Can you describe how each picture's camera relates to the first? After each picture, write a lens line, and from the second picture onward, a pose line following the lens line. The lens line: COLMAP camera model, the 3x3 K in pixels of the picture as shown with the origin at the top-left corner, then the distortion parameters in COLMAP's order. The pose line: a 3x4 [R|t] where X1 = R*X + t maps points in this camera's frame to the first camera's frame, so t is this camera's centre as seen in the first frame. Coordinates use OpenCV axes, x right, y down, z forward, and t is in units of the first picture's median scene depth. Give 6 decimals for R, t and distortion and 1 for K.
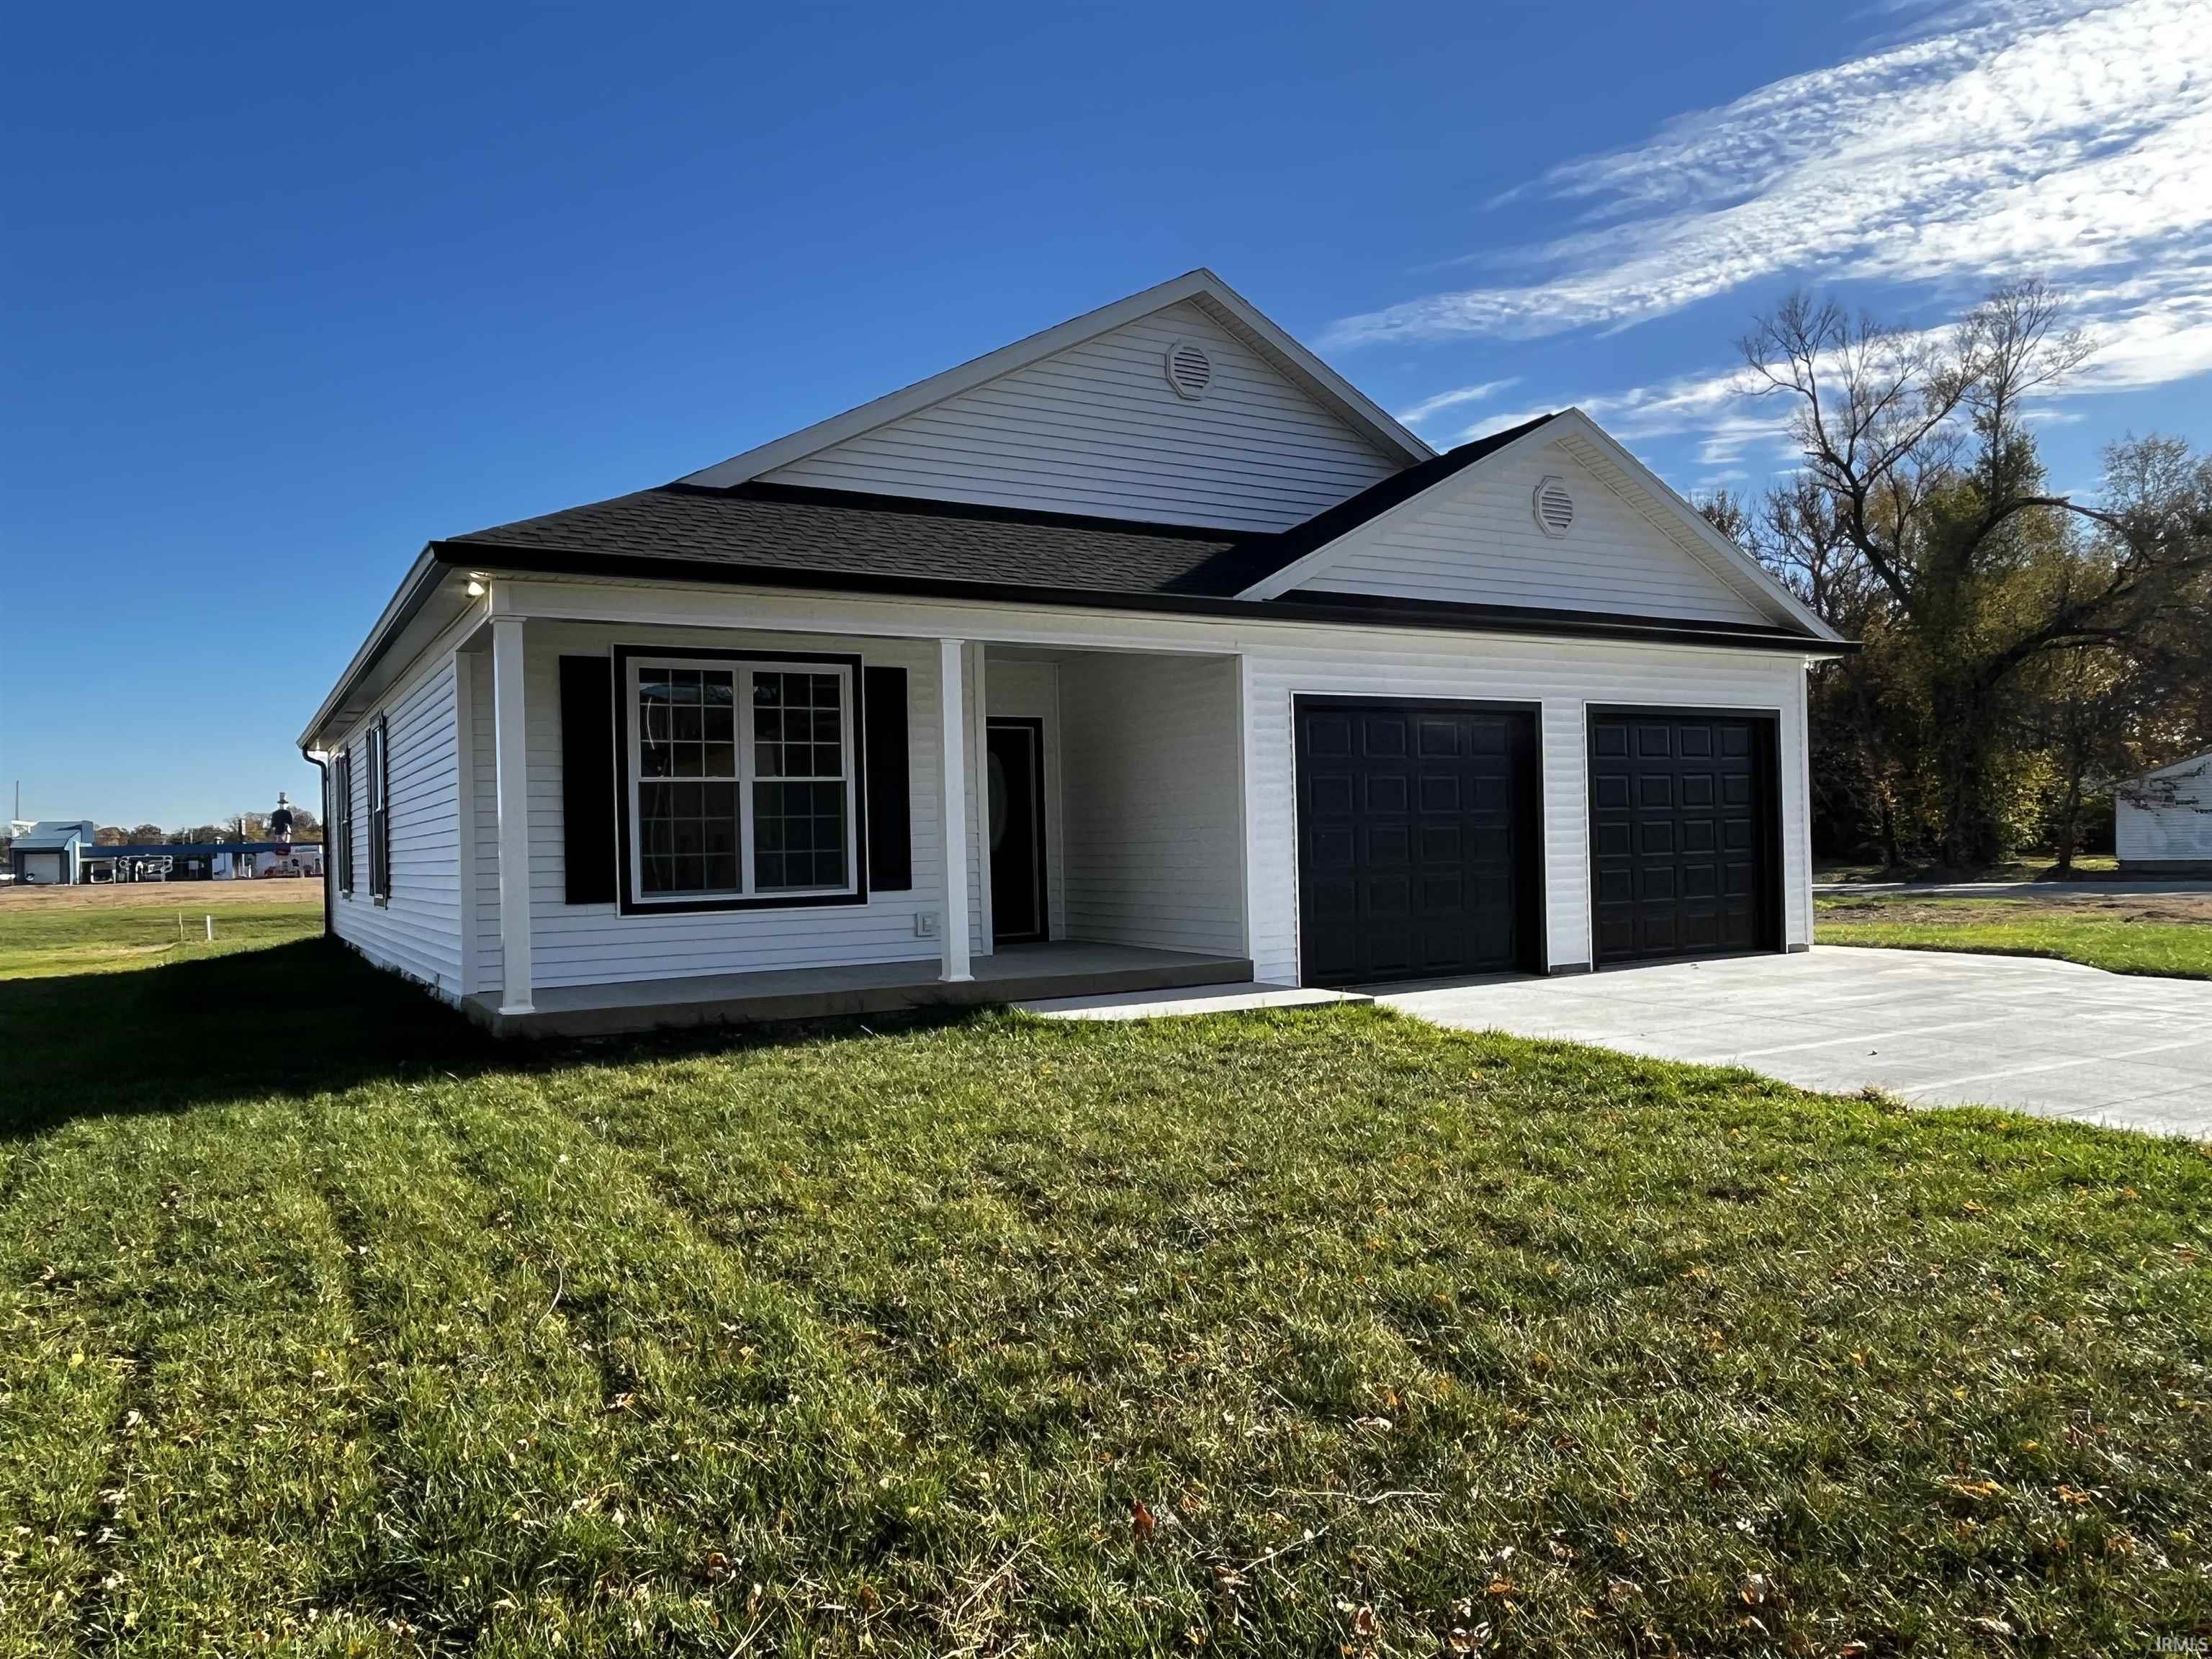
lens RADIAL K [[1559.7, 0, 1106.0], [0, 1559.7, 829.5], [0, 0, 1]] dist [0.001249, 0.000286]
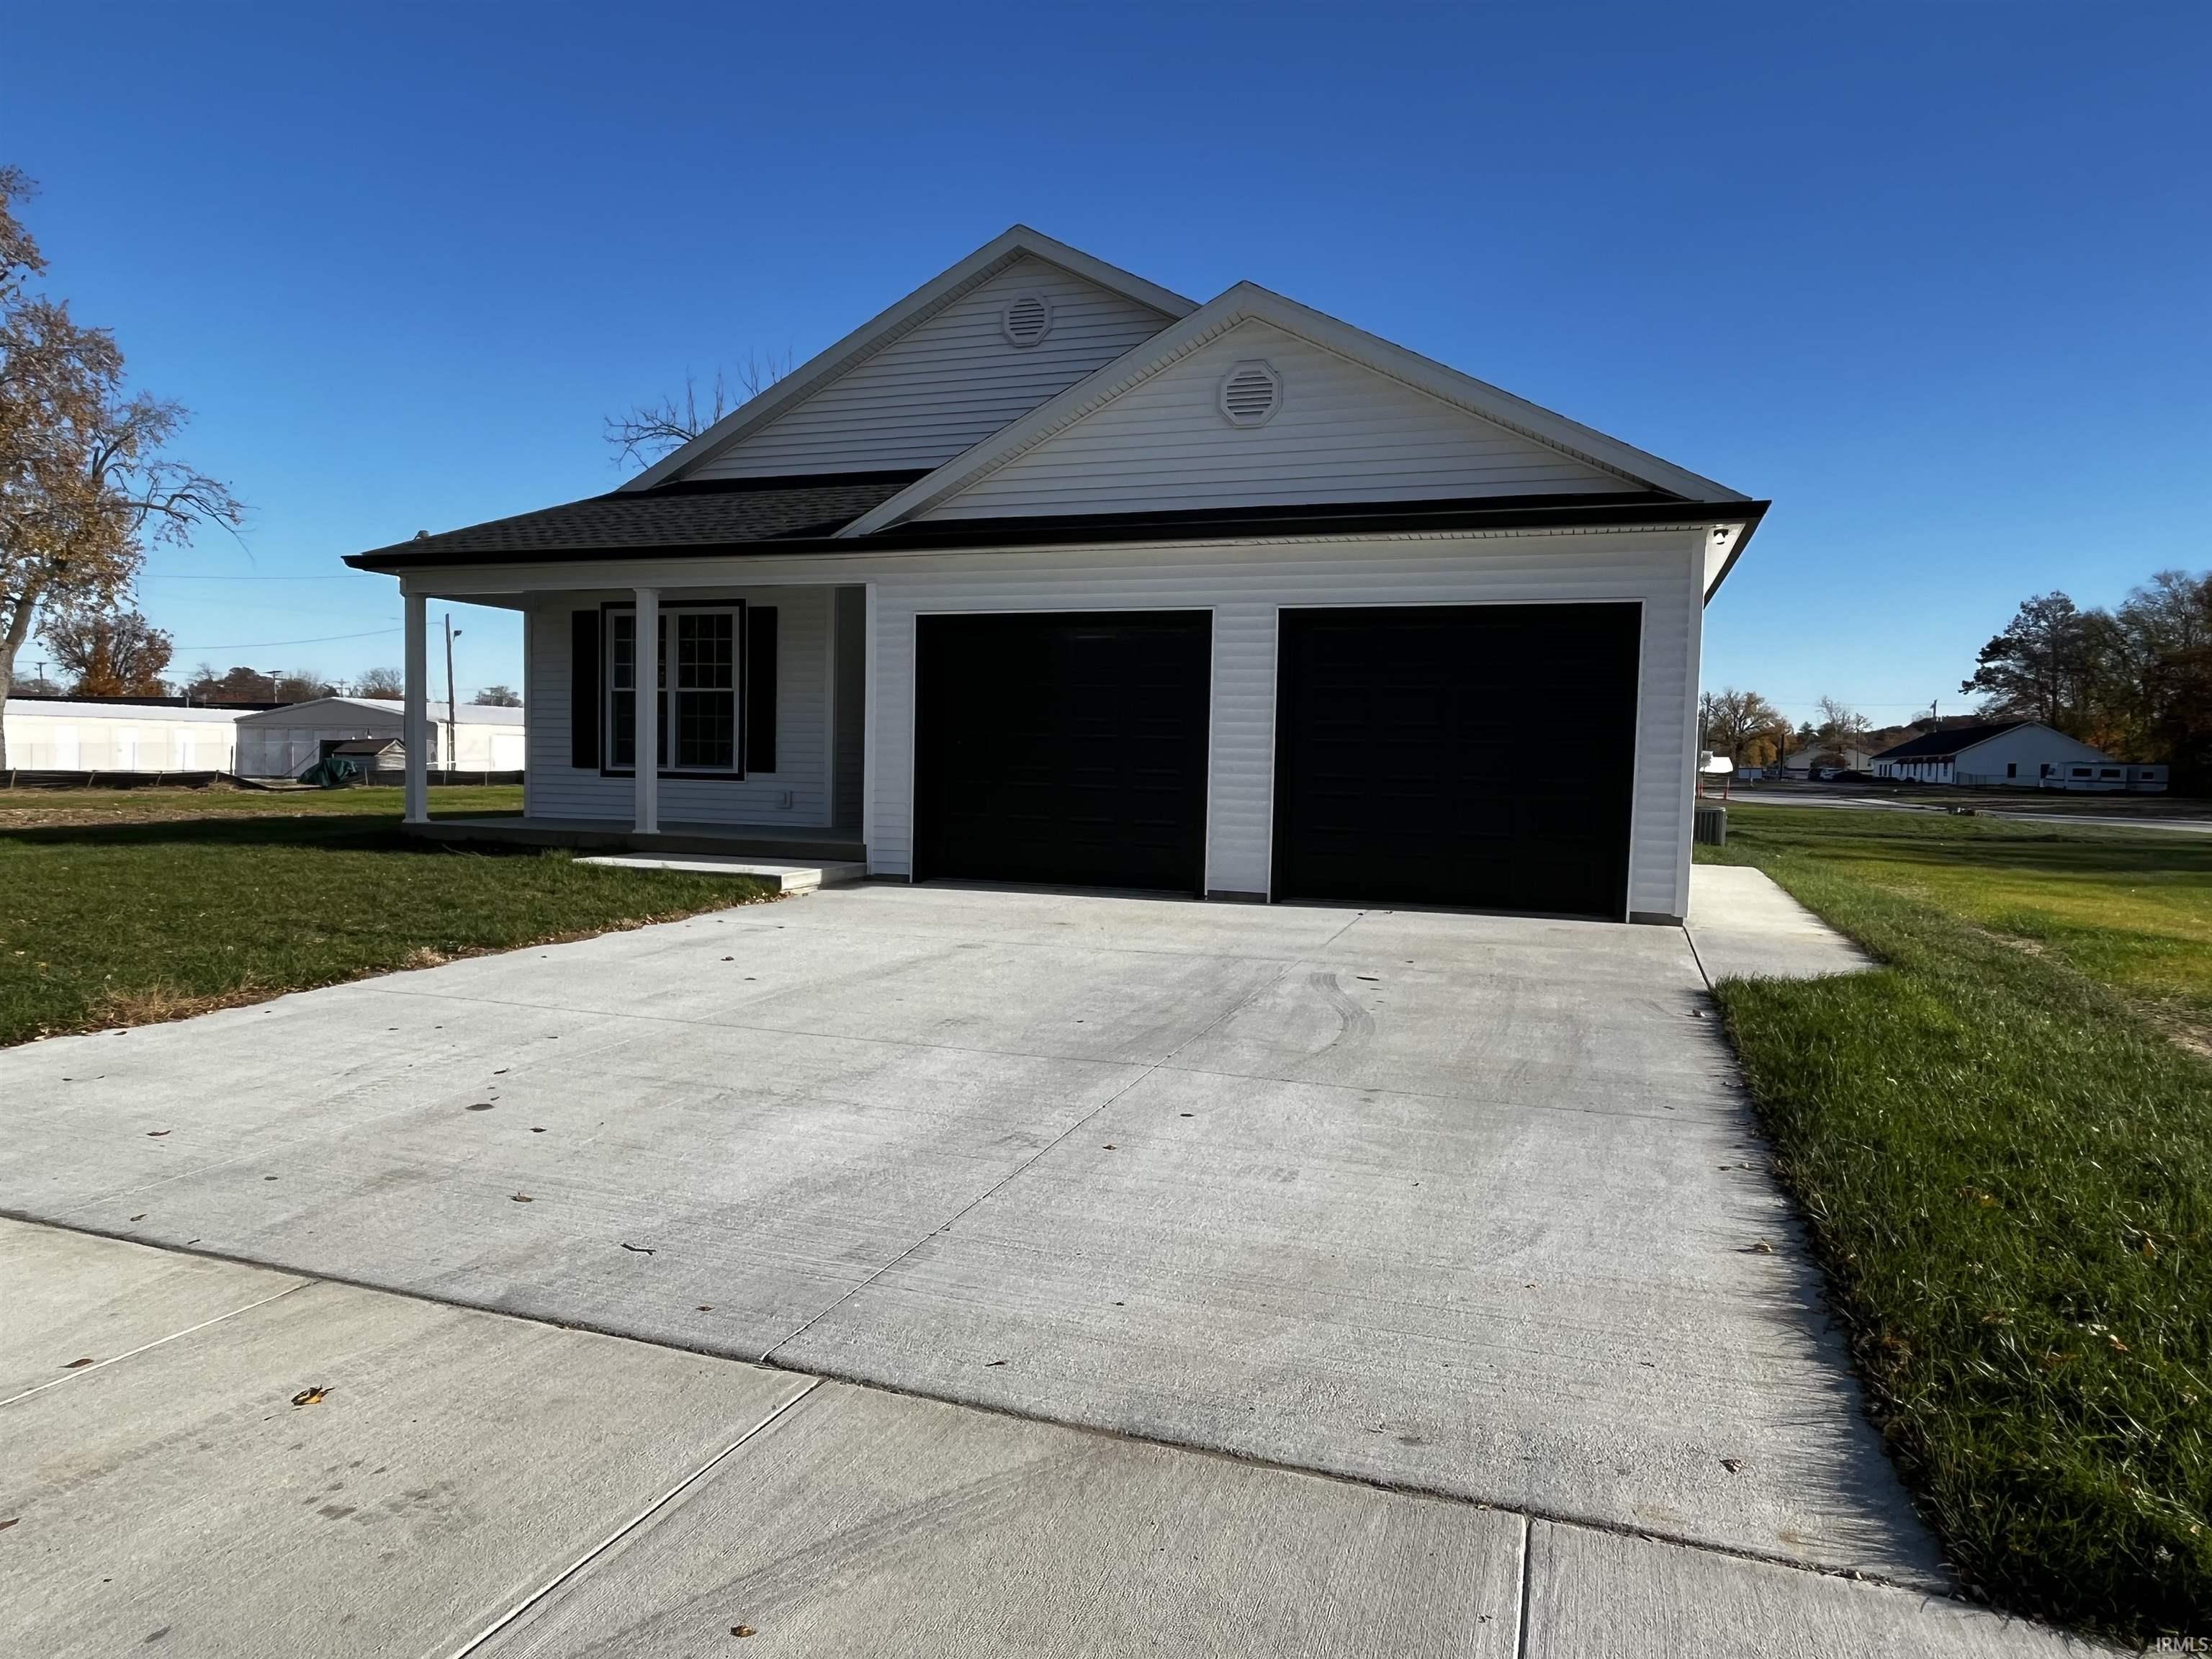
lens RADIAL K [[1385.9, 0, 1106.0], [0, 1385.9, 829.5], [0, 0, 1]] dist [0.006022, 0.000578]
pose [[0.636982, 0.079398, -0.766779, 0.983021], [-0.028921, 0.996443, 0.079153, -0.015585], [0.770336, -0.028244, 0.637012, 0.458478]]
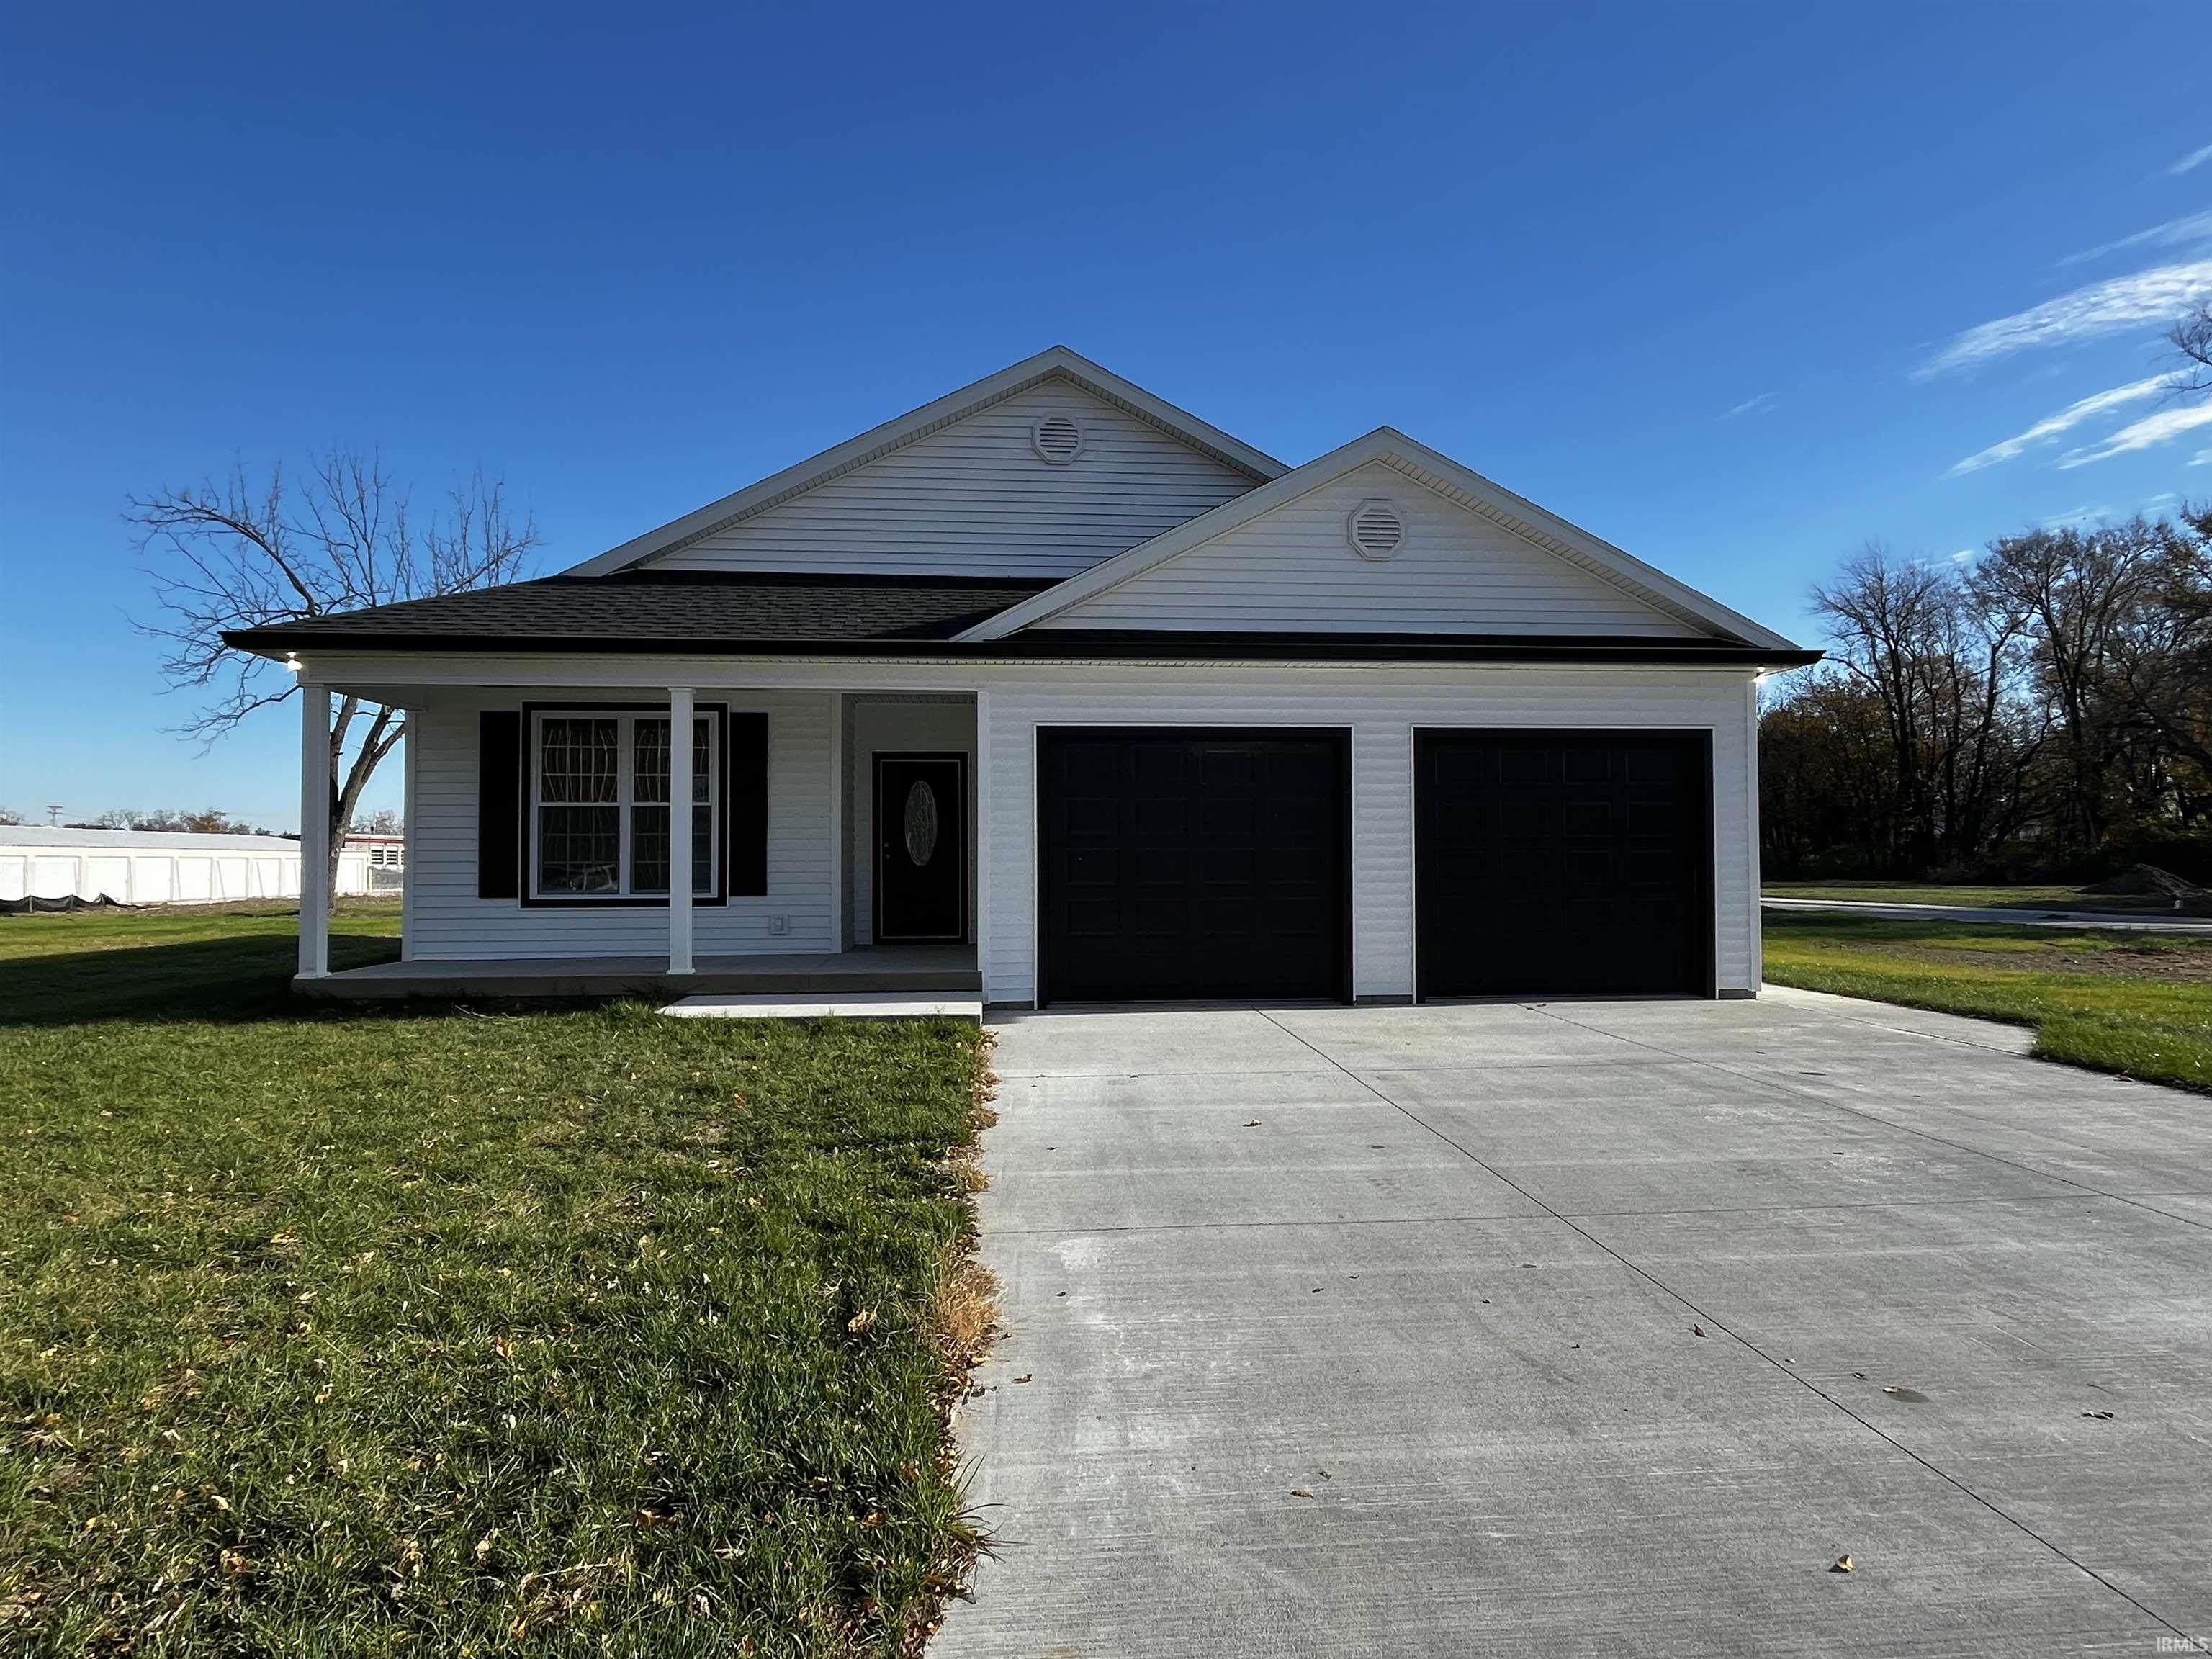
lens RADIAL K [[1196.7, 0, 1106.0], [0, 1196.7, 829.5], [0, 0, 1]] dist [0.003471, 0.000099]
pose [[0.901801, 0.012085, -0.431983, 0.516894], [-0.015158, 0.999878, -0.003671, -0.013258], [0.431886, 0.009859, 0.901874, 0.275181]]
